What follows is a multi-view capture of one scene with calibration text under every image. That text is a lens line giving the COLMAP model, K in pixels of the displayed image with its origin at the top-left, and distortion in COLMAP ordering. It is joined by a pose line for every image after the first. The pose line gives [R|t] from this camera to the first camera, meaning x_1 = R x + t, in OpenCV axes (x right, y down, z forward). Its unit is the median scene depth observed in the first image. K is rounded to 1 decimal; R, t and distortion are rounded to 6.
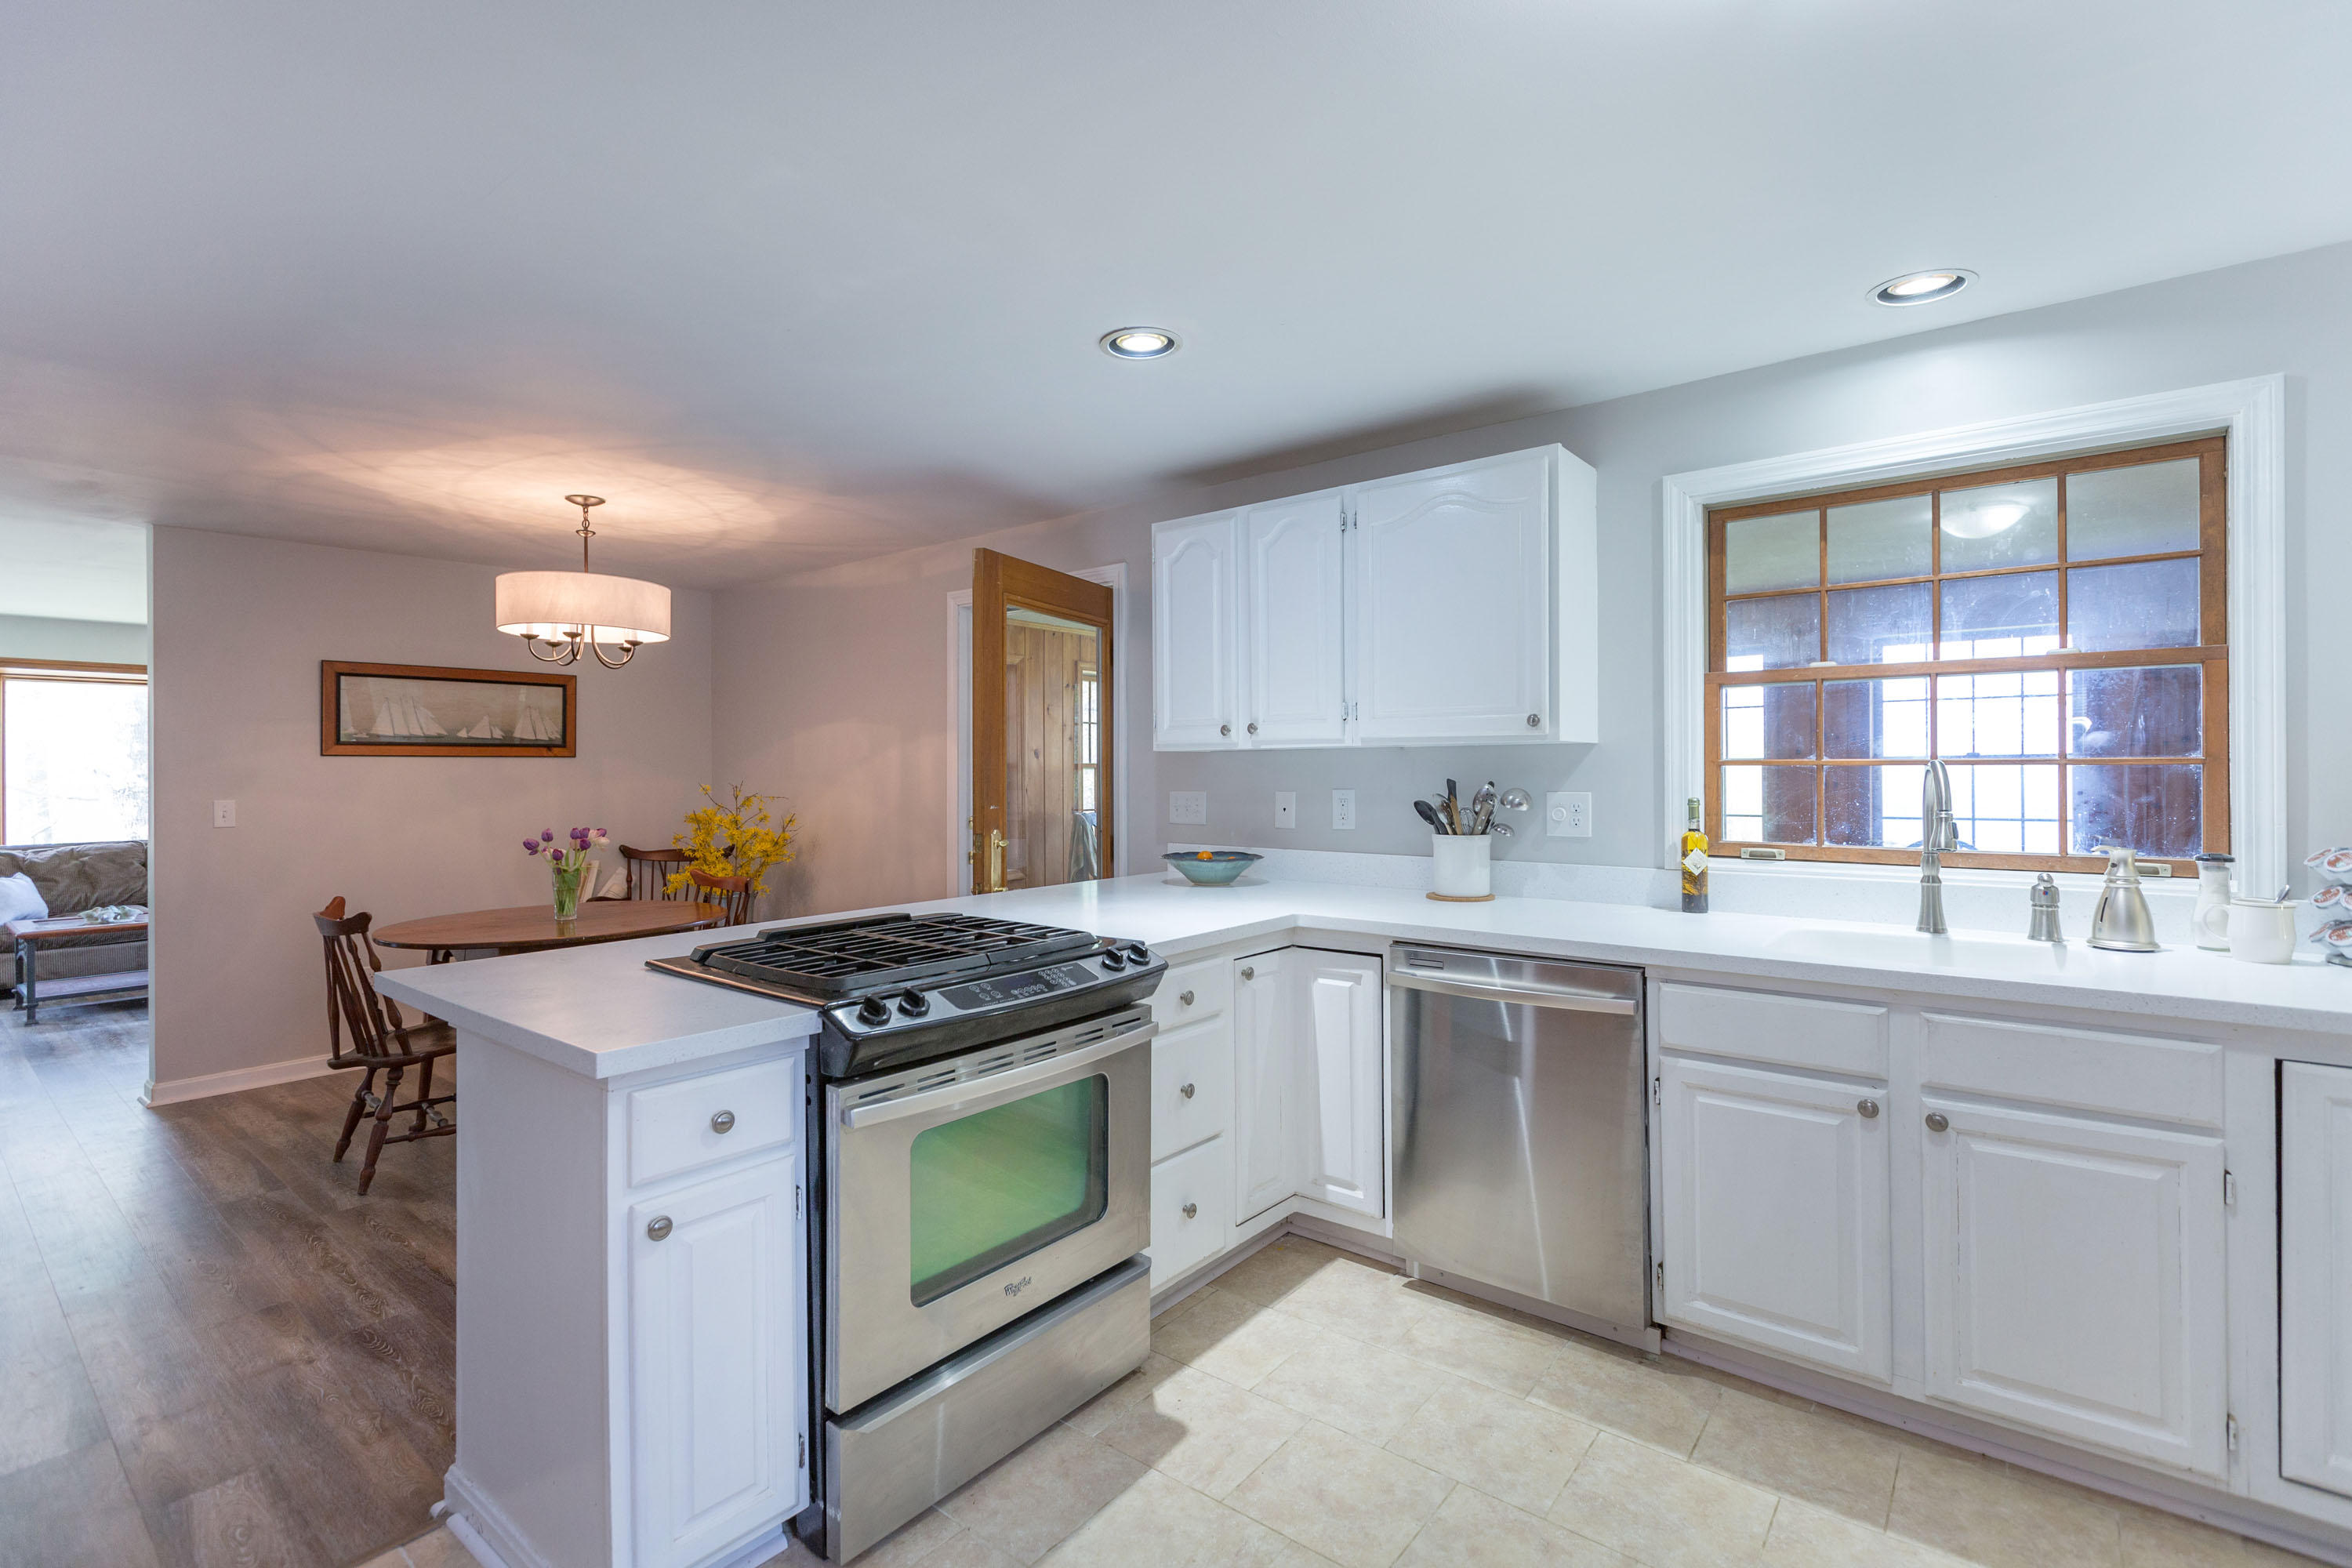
lens RADIAL K [[1072.1, 0, 1175.6], [0, 1072.1, 773.3], [0, 0, 1]] dist [0.009429, -0.000099]
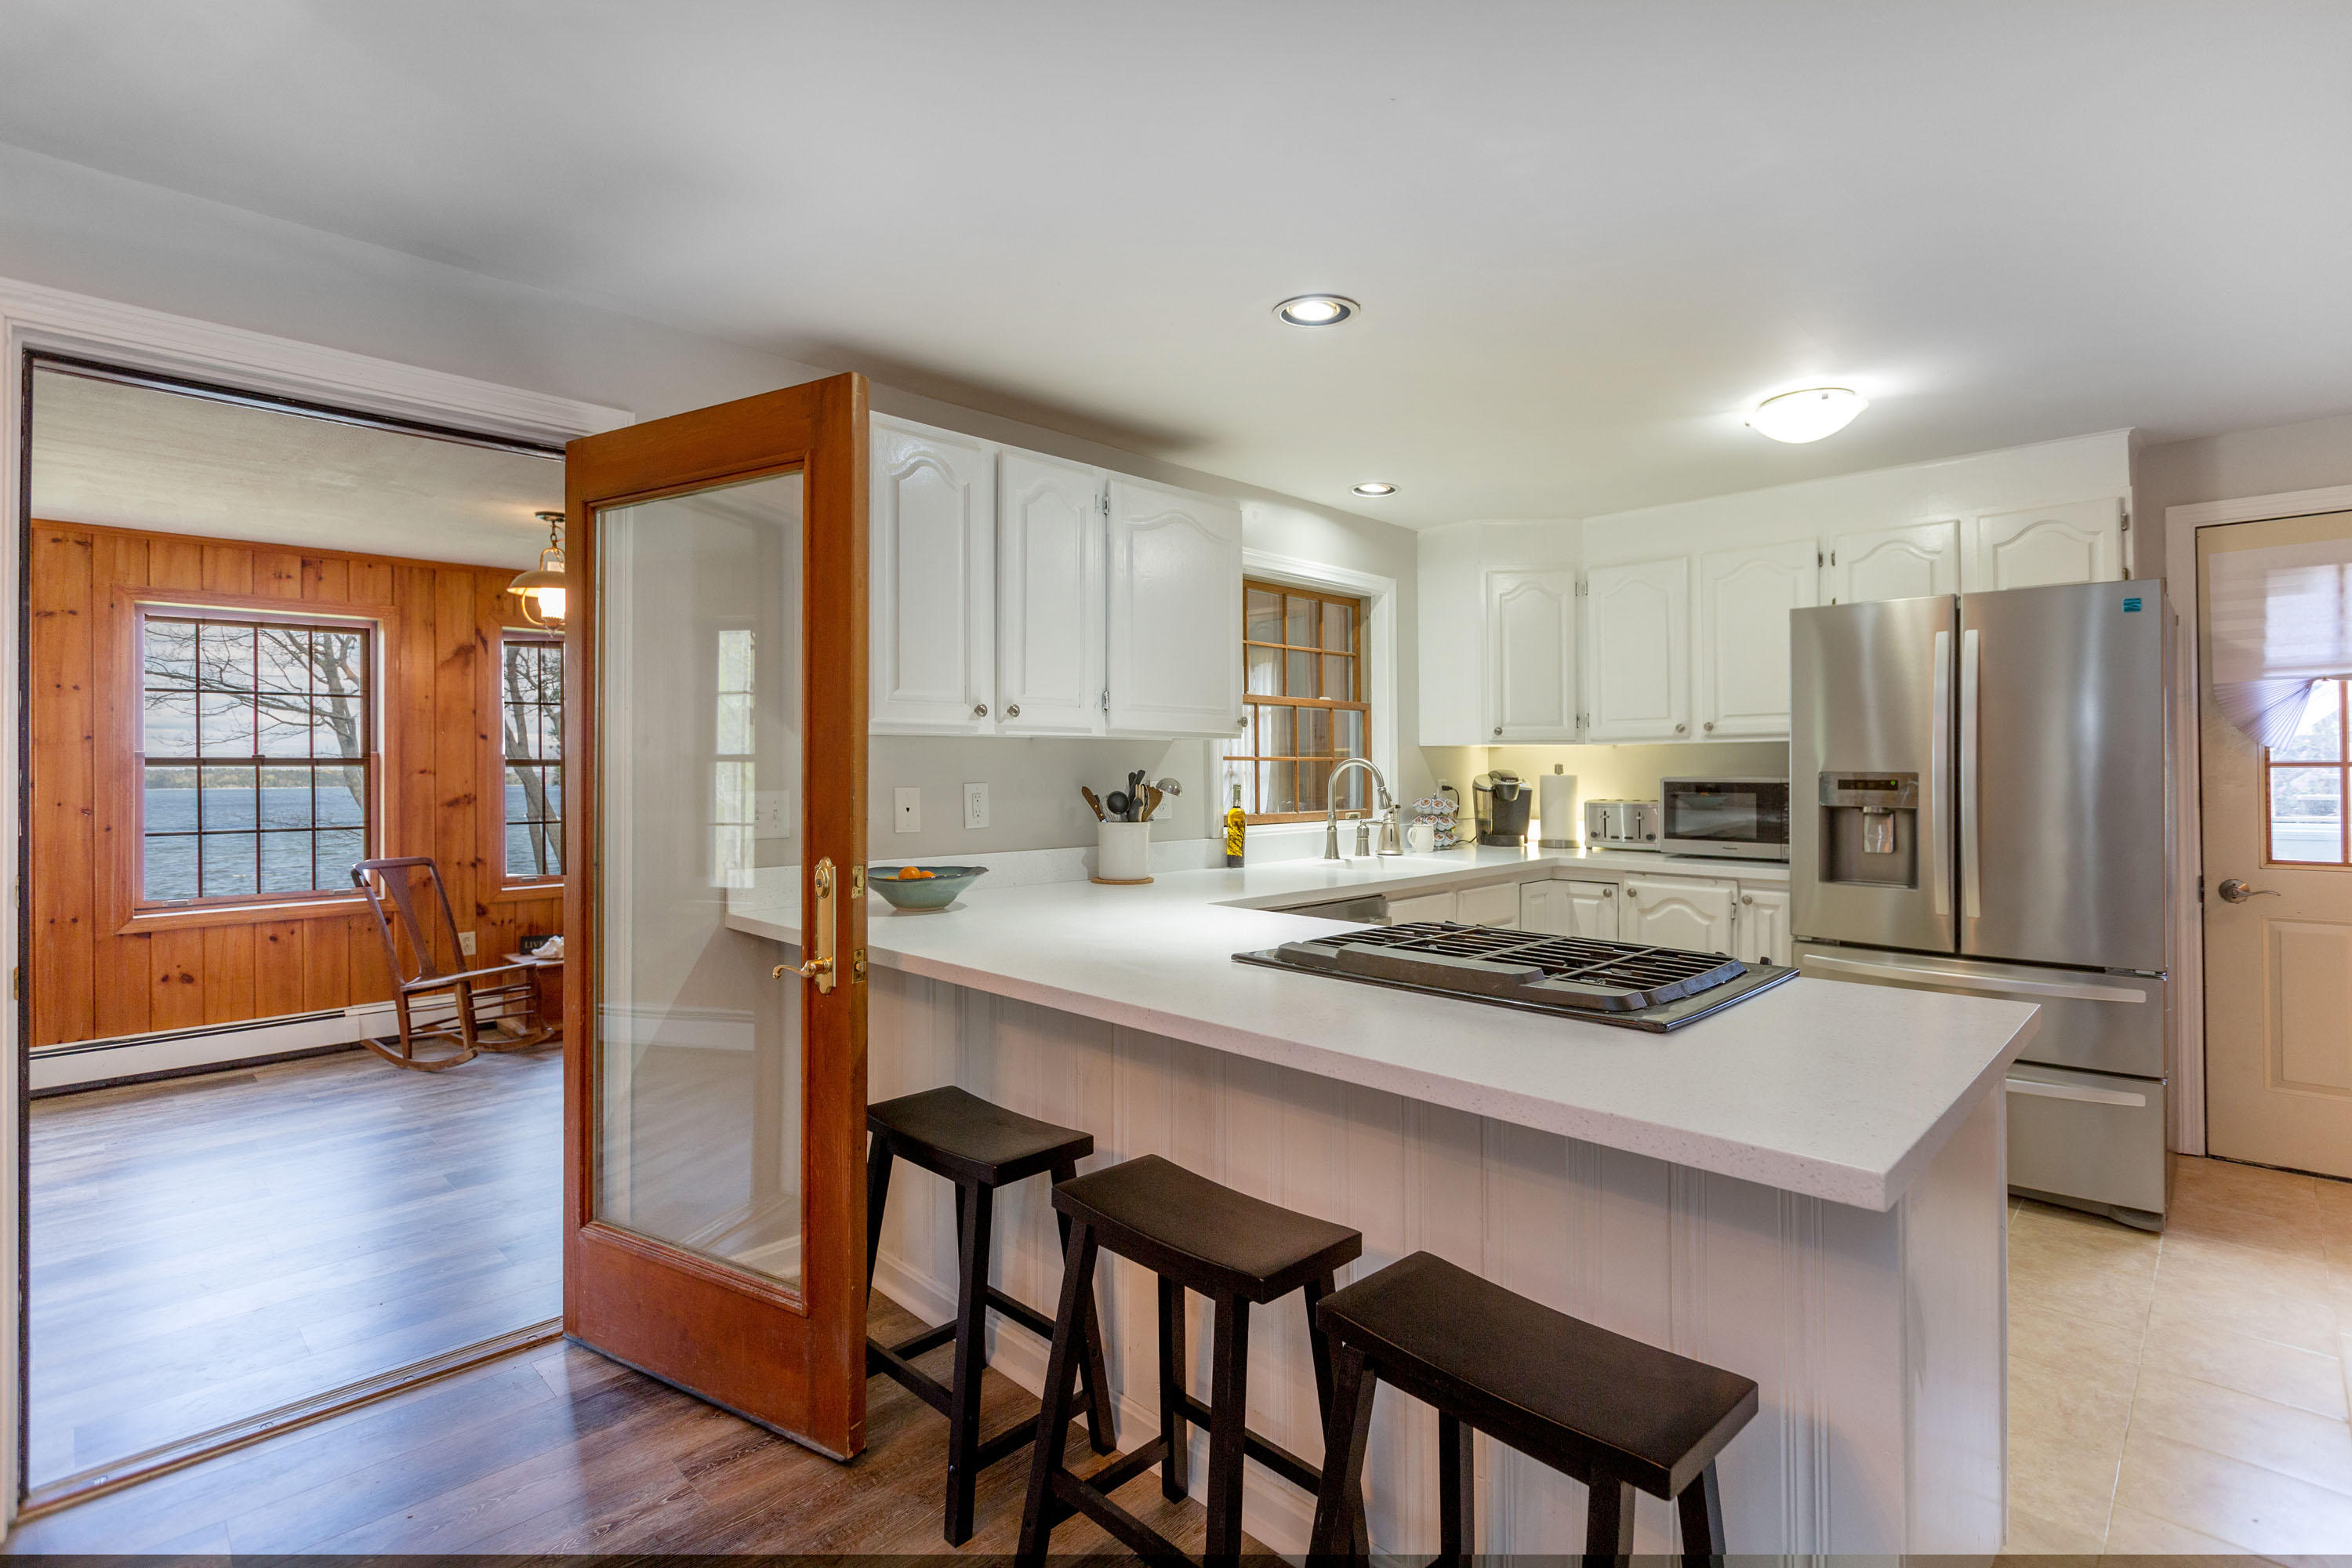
lens RADIAL K [[1104.8, 0, 1174.8], [0, 1104.8, 766.3], [0, 0, 1]] dist [-0.004994, -0.001631]
pose [[0.098490, 0.003650, 0.995131, -0.833144], [0.002303, 0.999990, -0.003895, 0.005575], [-0.995135, 0.002676, 0.098481, 0.847231]]
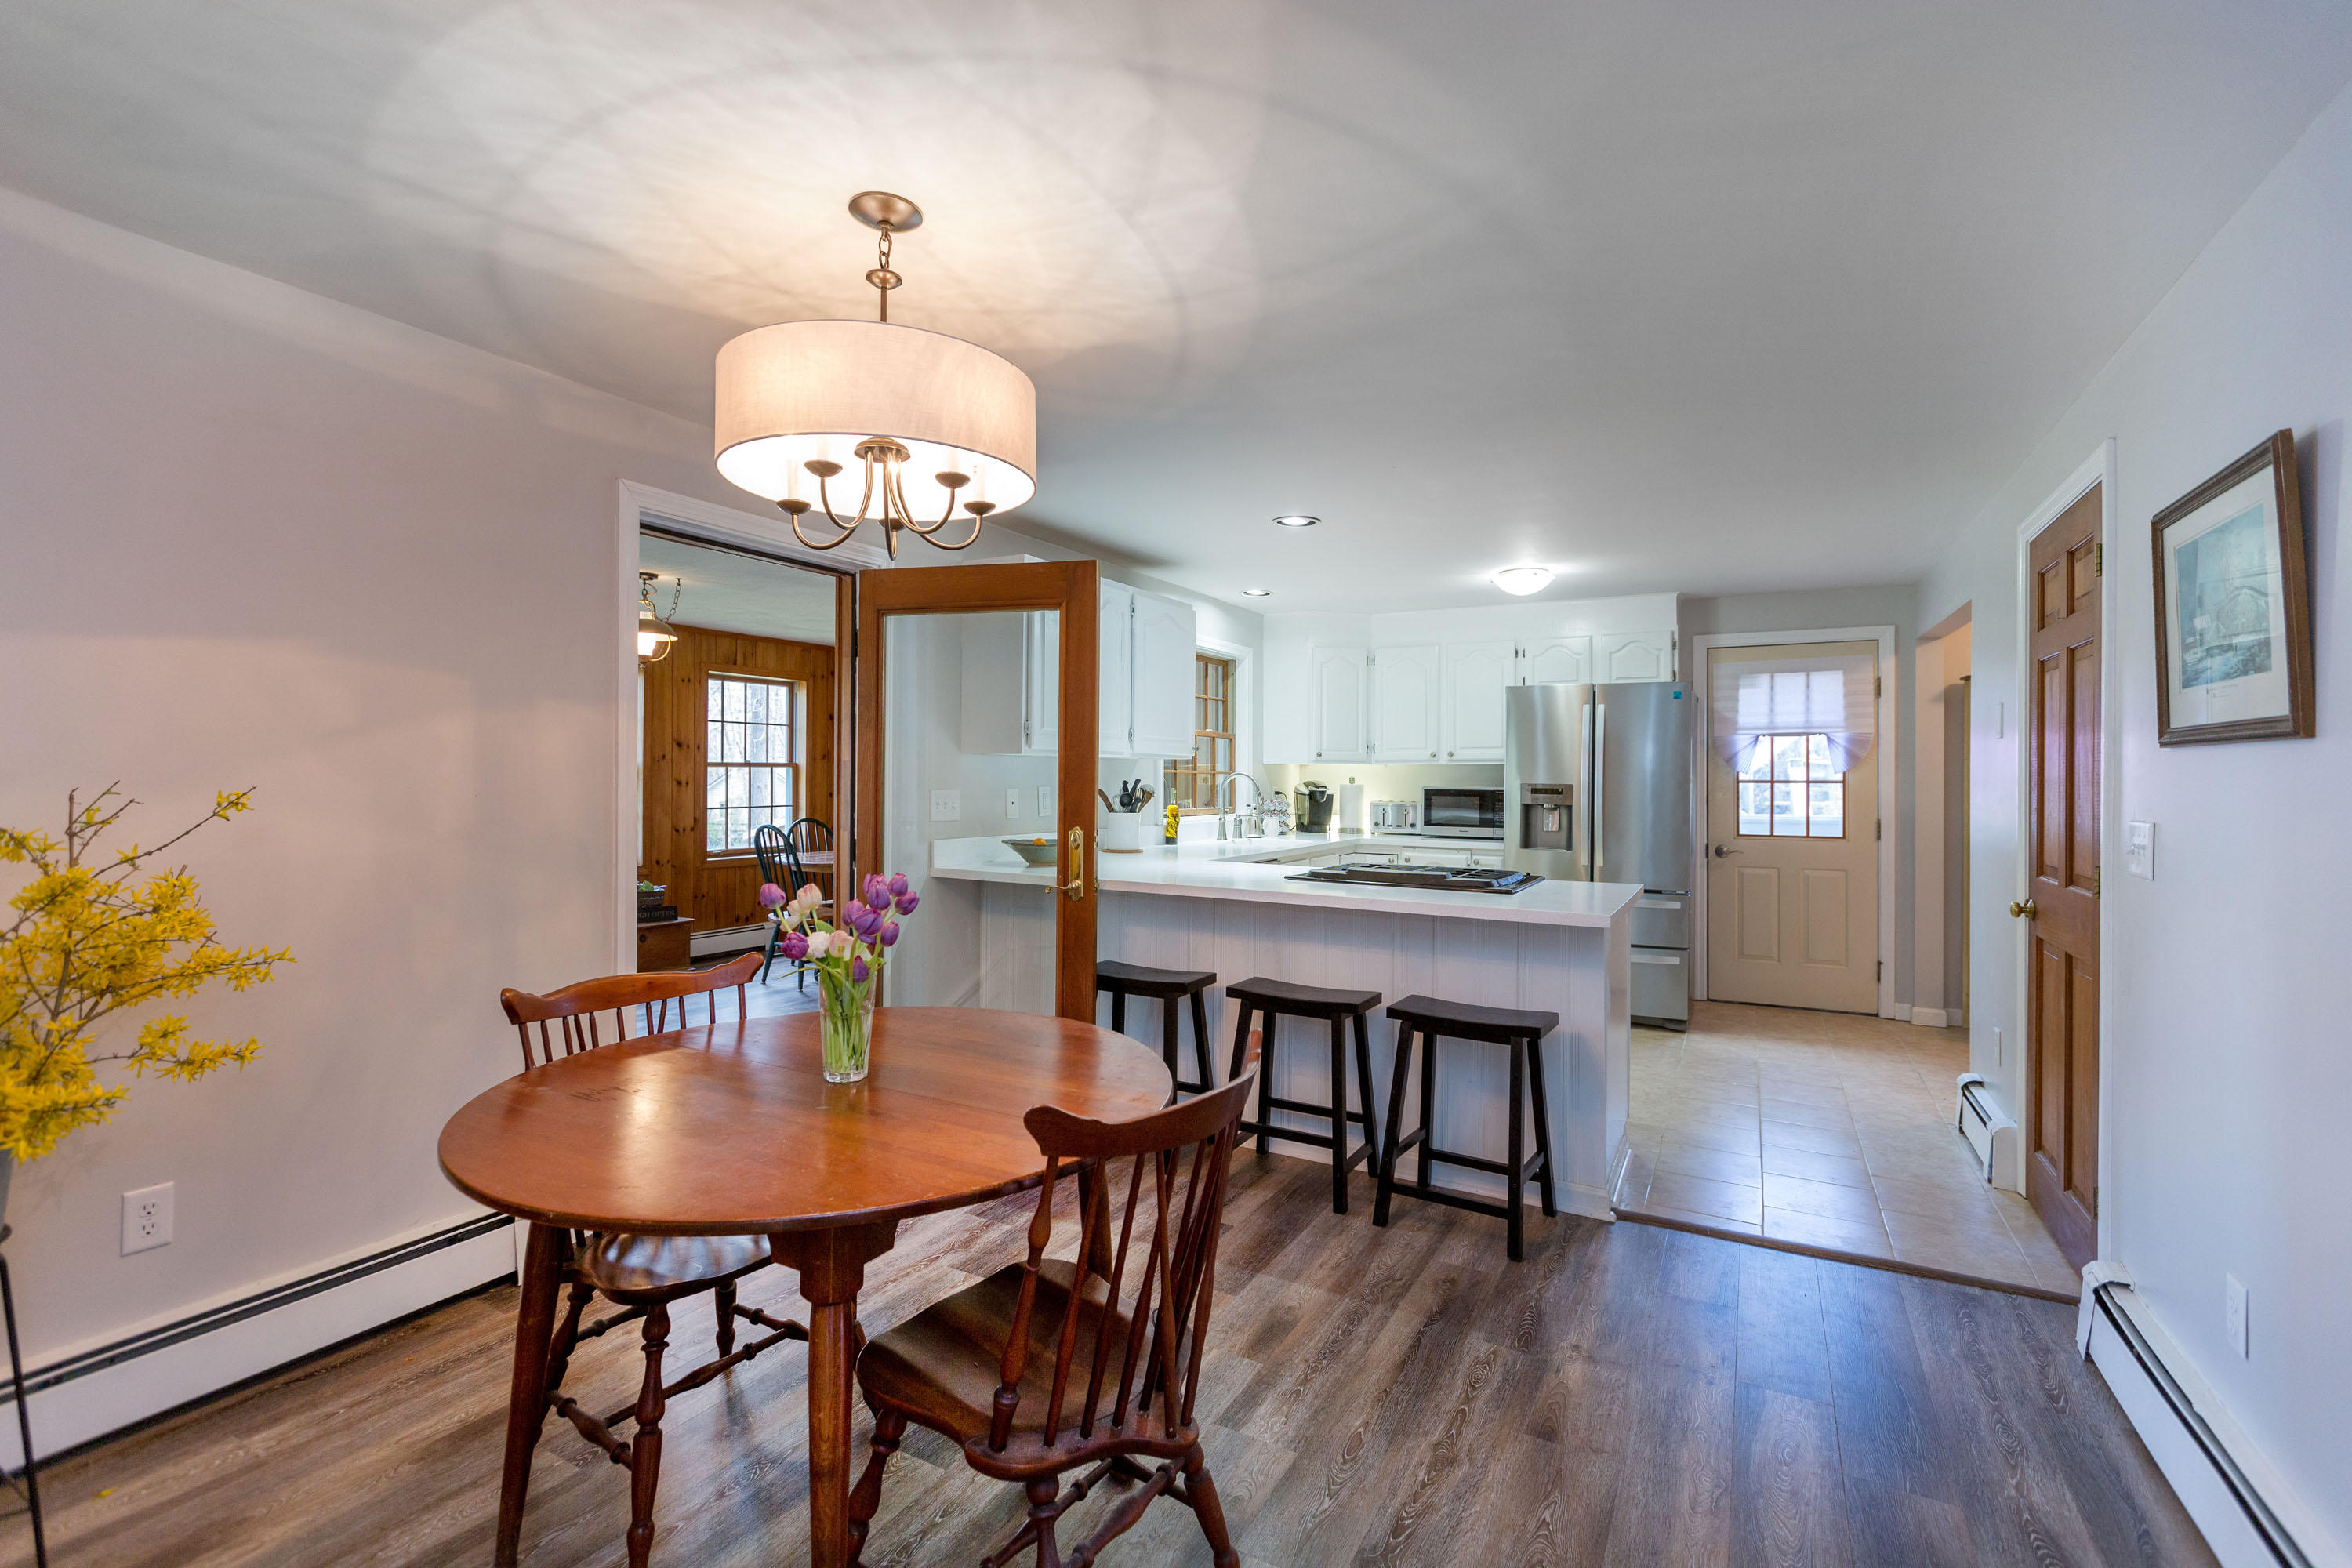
lens RADIAL K [[1072.1, 0, 1181.4], [0, 1072.1, 784.9], [0, 0, 1]] dist [0.009429, -0.000099]
pose [[-0.188669, -0.005591, 0.982025, -1.356570], [-0.006371, 0.999970, 0.004469, 0.006031], [-0.982020, -0.005413, -0.188699, 1.227052]]
